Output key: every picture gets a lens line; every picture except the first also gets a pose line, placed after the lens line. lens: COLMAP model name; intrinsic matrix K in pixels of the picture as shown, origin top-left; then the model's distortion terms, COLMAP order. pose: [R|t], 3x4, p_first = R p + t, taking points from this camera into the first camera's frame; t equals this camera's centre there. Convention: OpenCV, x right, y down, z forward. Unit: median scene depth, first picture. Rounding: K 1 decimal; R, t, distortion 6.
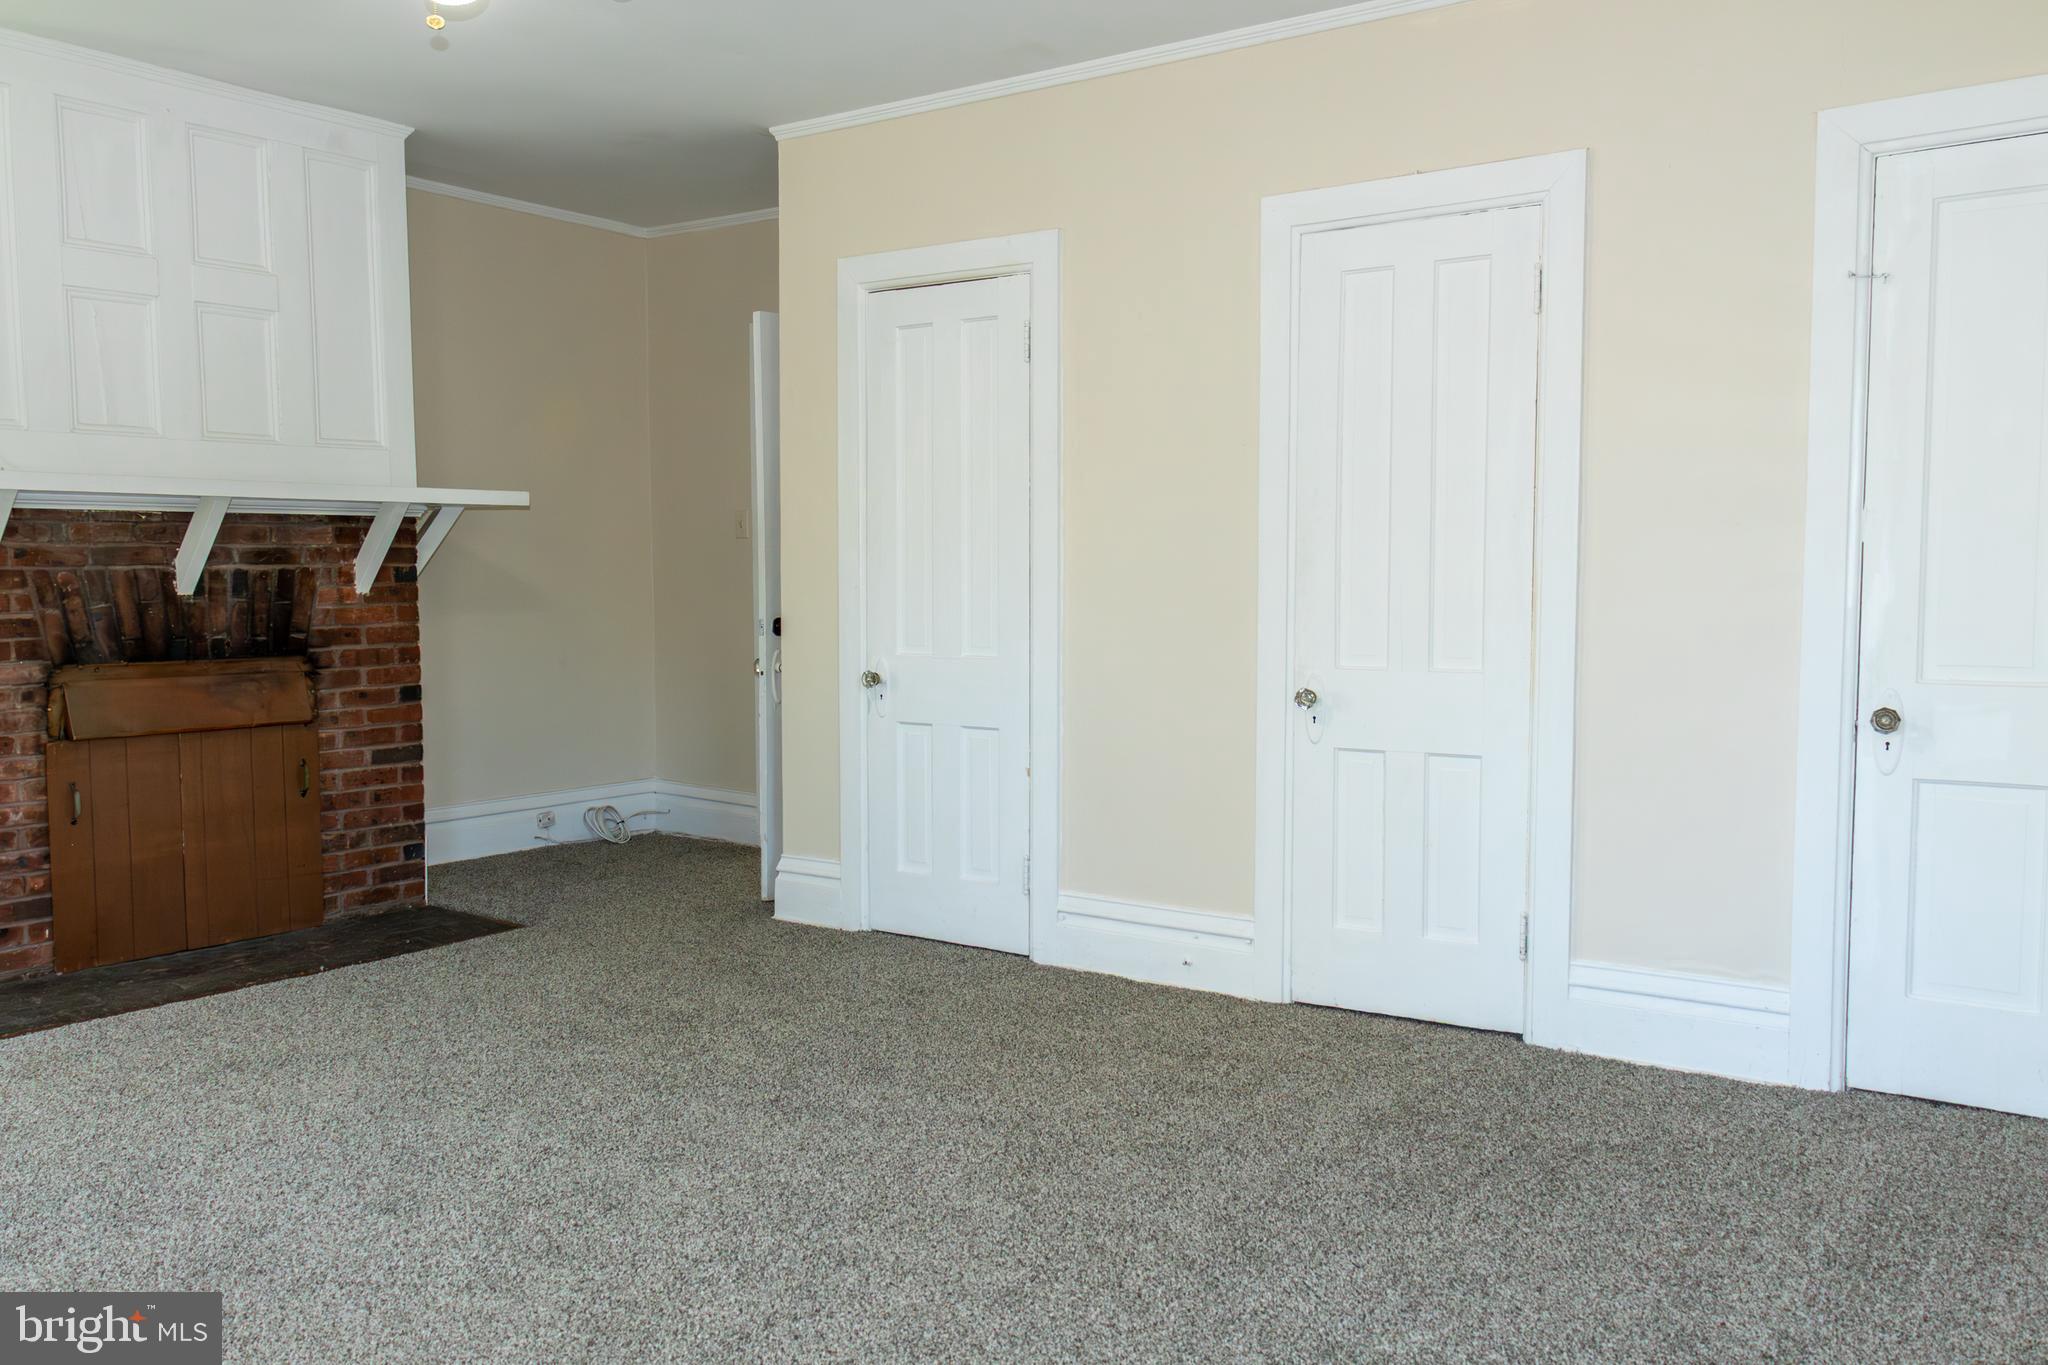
lens RADIAL K [[1642.8, 0, 1014.0], [0, 1642.8, 681.2], [0, 0, 1]] dist [0.009593, 0.007559]
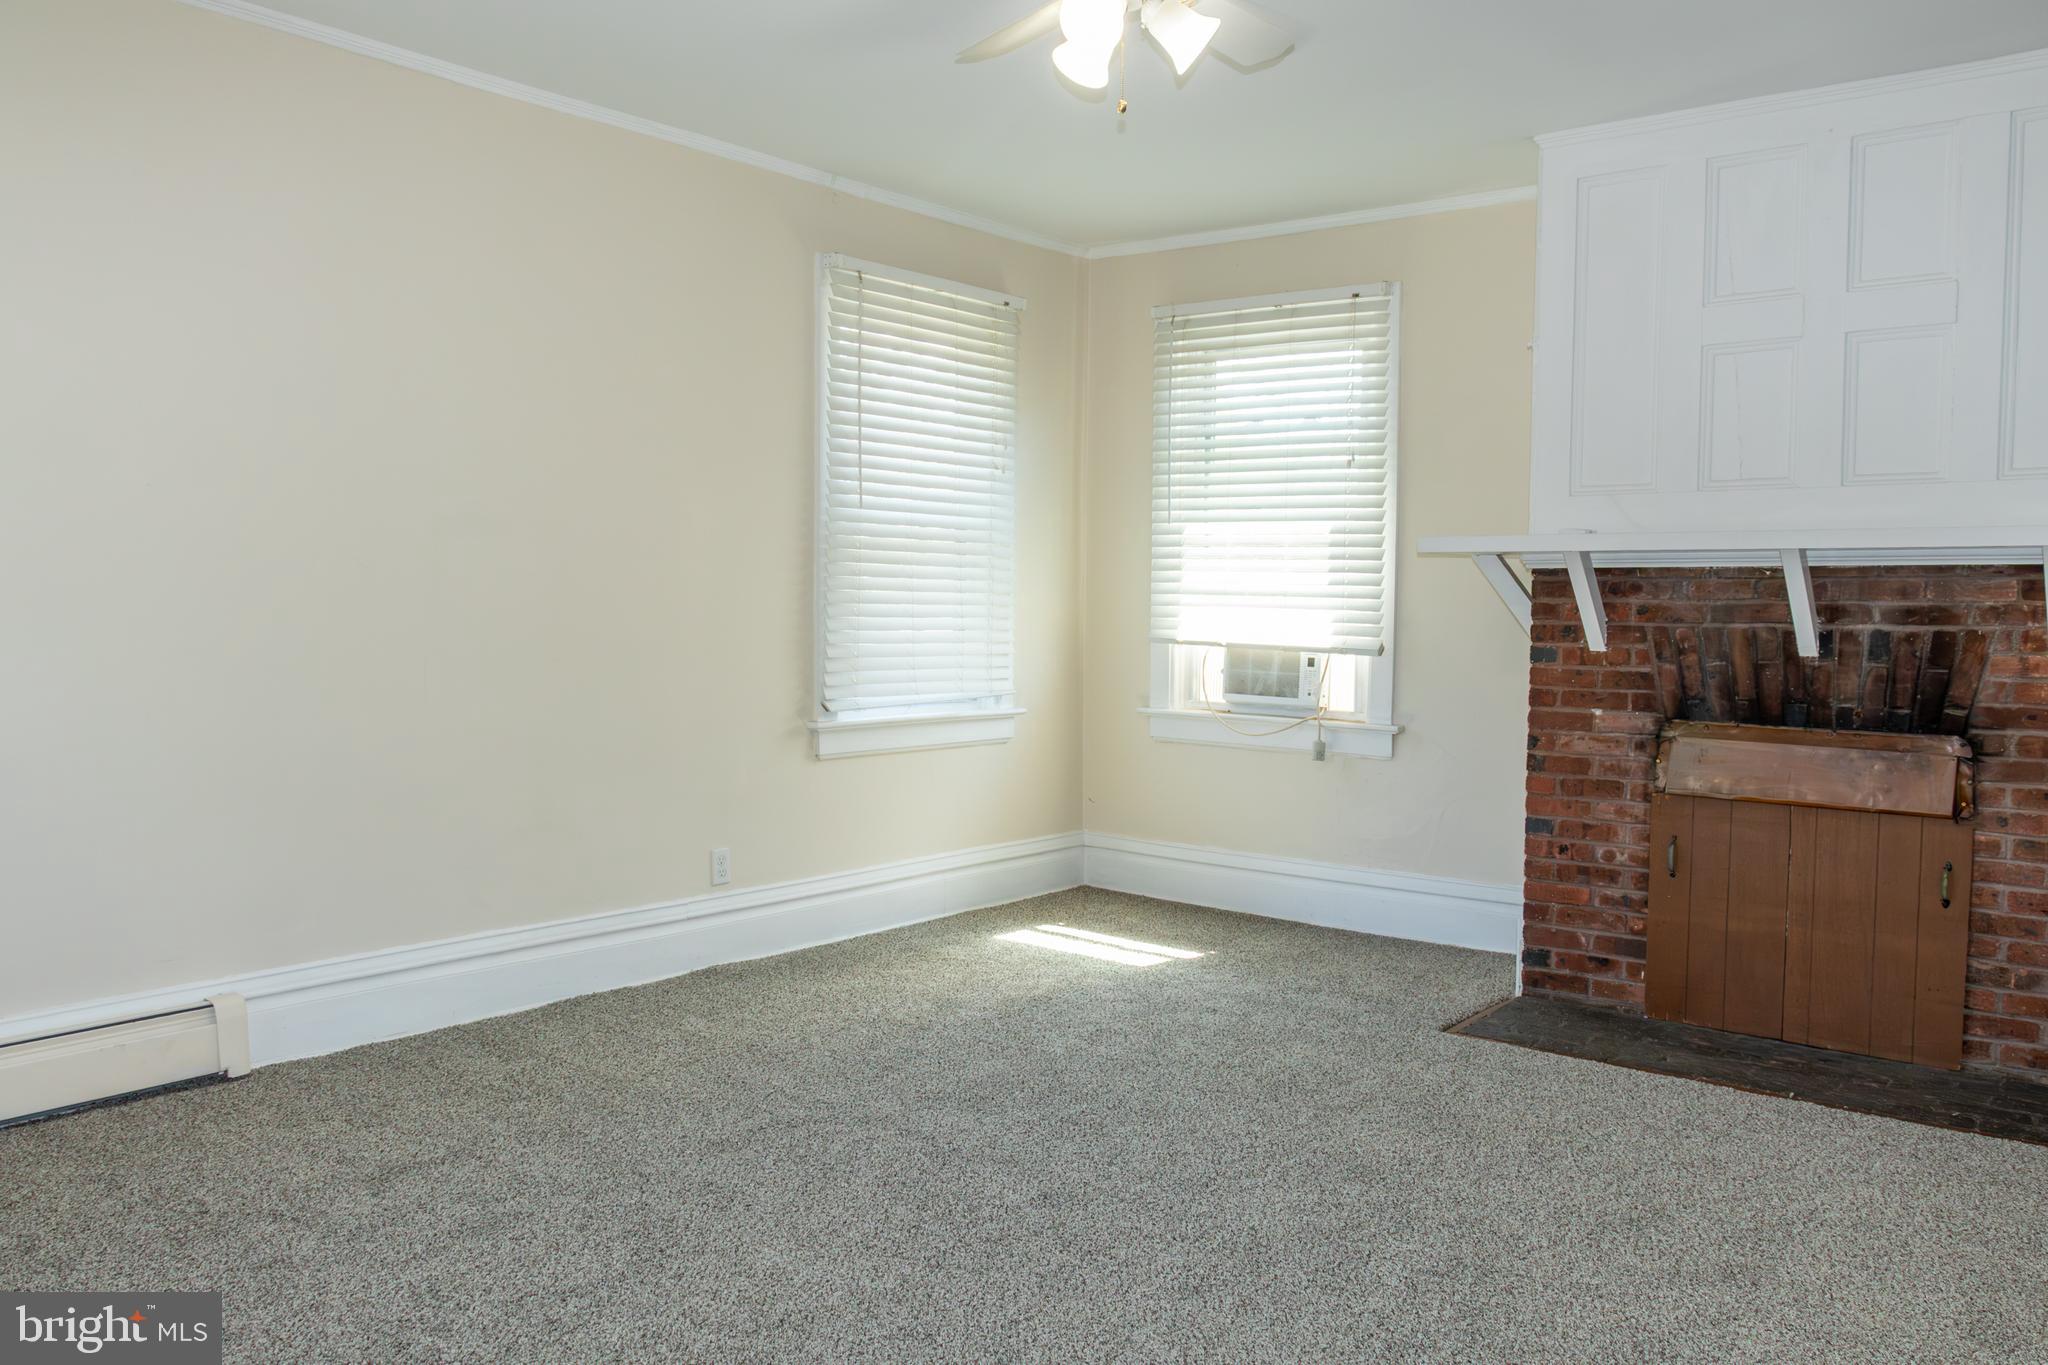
lens RADIAL K [[1642.8, 0, 1019.8], [0, 1642.8, 686.5], [0, 0, 1]] dist [0.009593, 0.007559]
pose [[-0.043967, 0.050560, -0.997753, 0.418809], [-0.084798, 0.994925, 0.054154, -0.046706], [0.995428, 0.086989, -0.039457, 0.582252]]
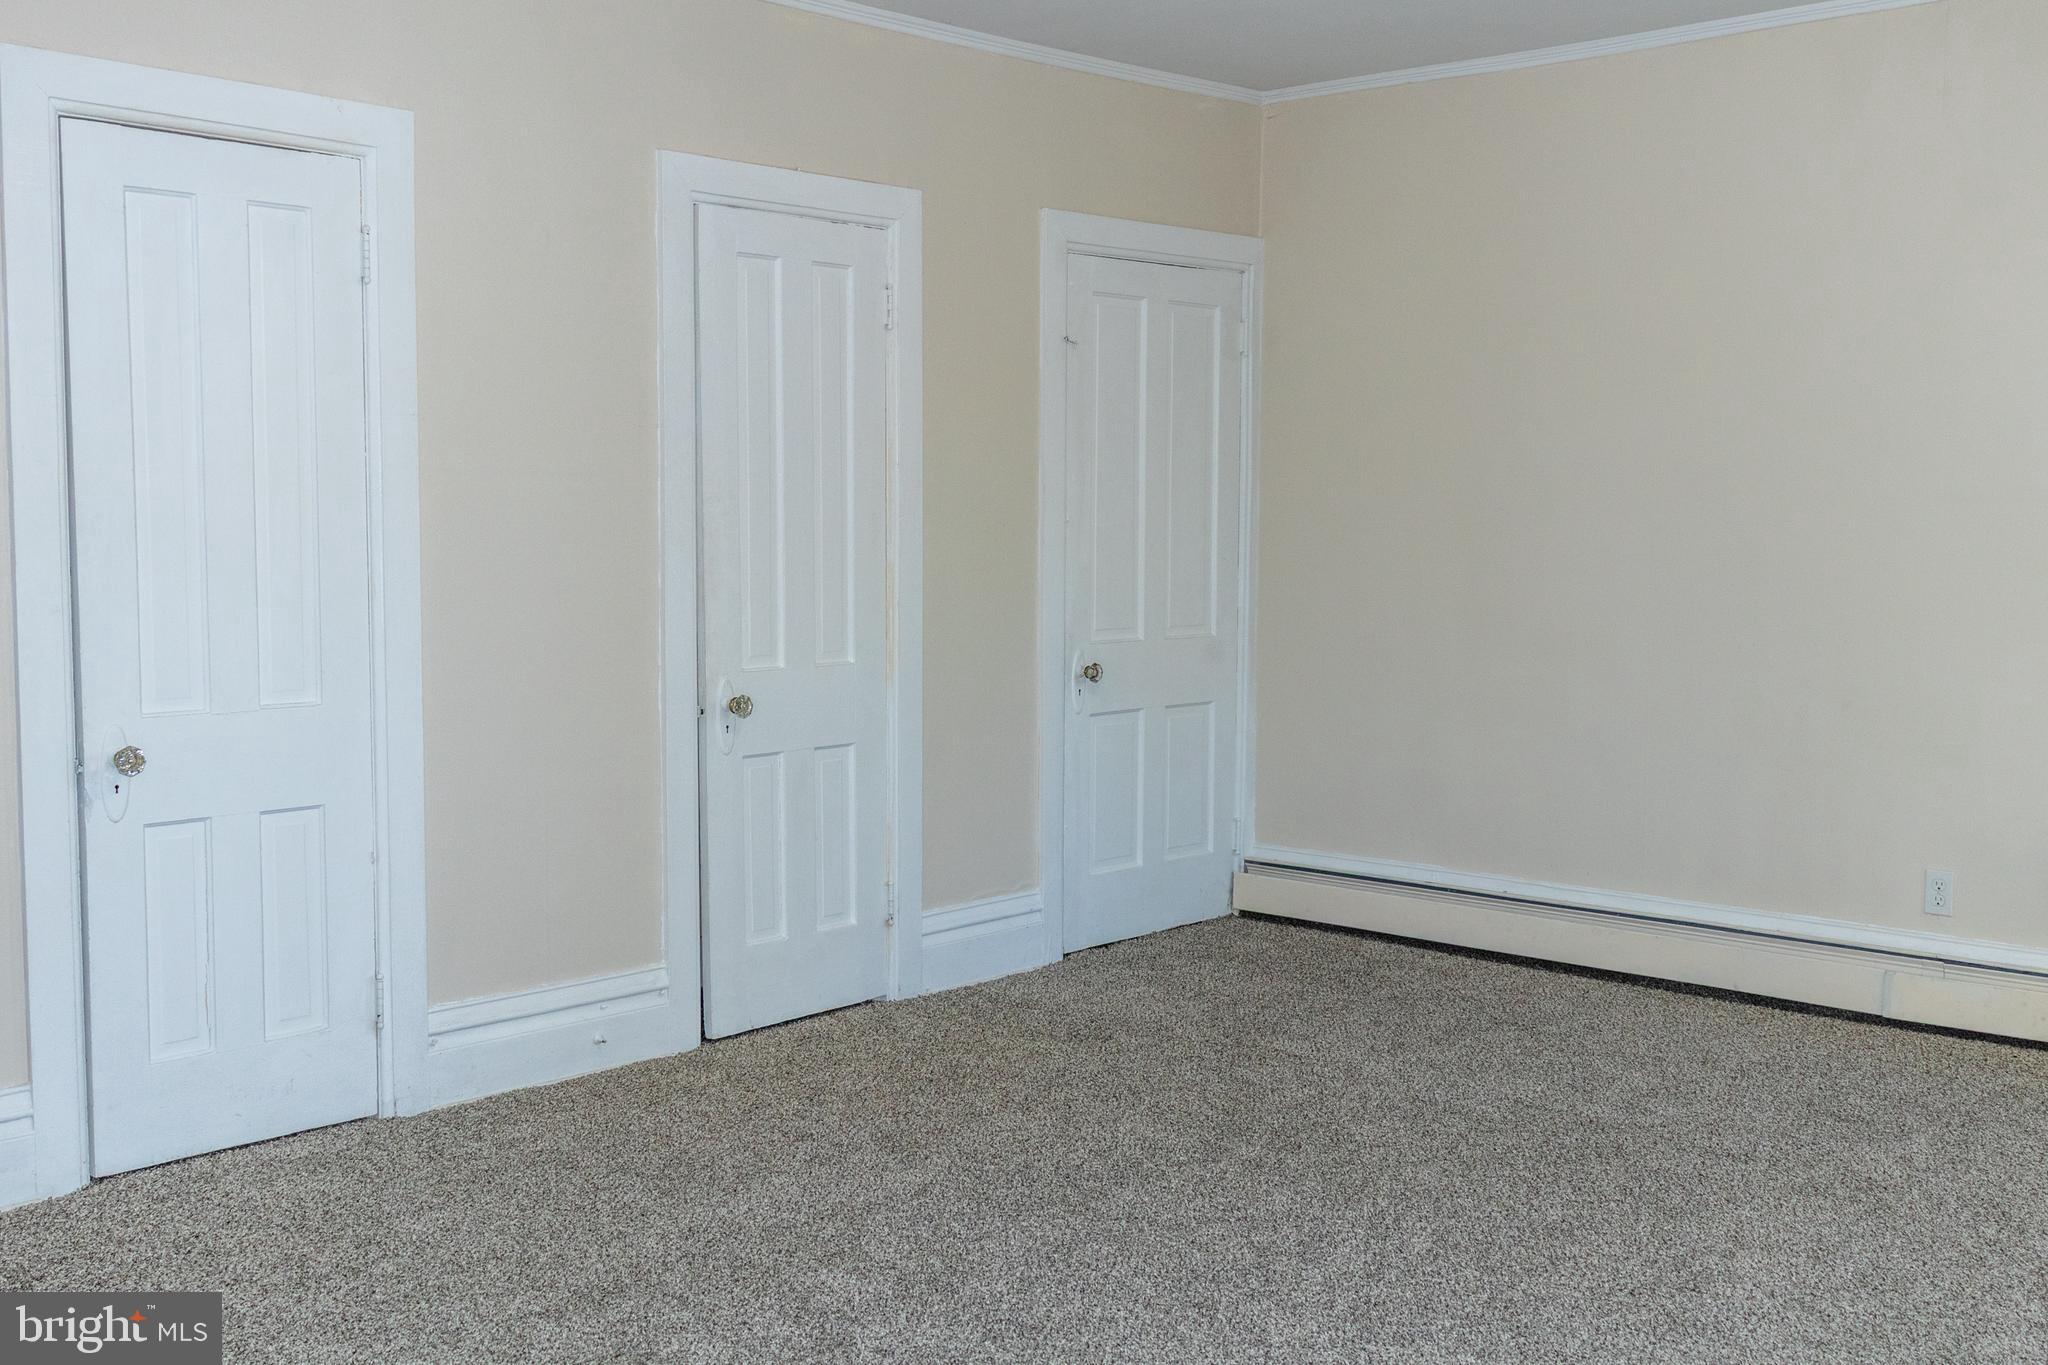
lens RADIAL K [[2096.3, 0, 1017.7], [0, 2096.3, 681.2], [0, 0, 1]] dist [-0.005350, 0.000000]
pose [[0.127939, -0.058917, 0.990030, -1.085273], [0.085527, 0.995171, 0.048171, -0.050703], [-0.988087, 0.078511, 0.132361, 0.762778]]
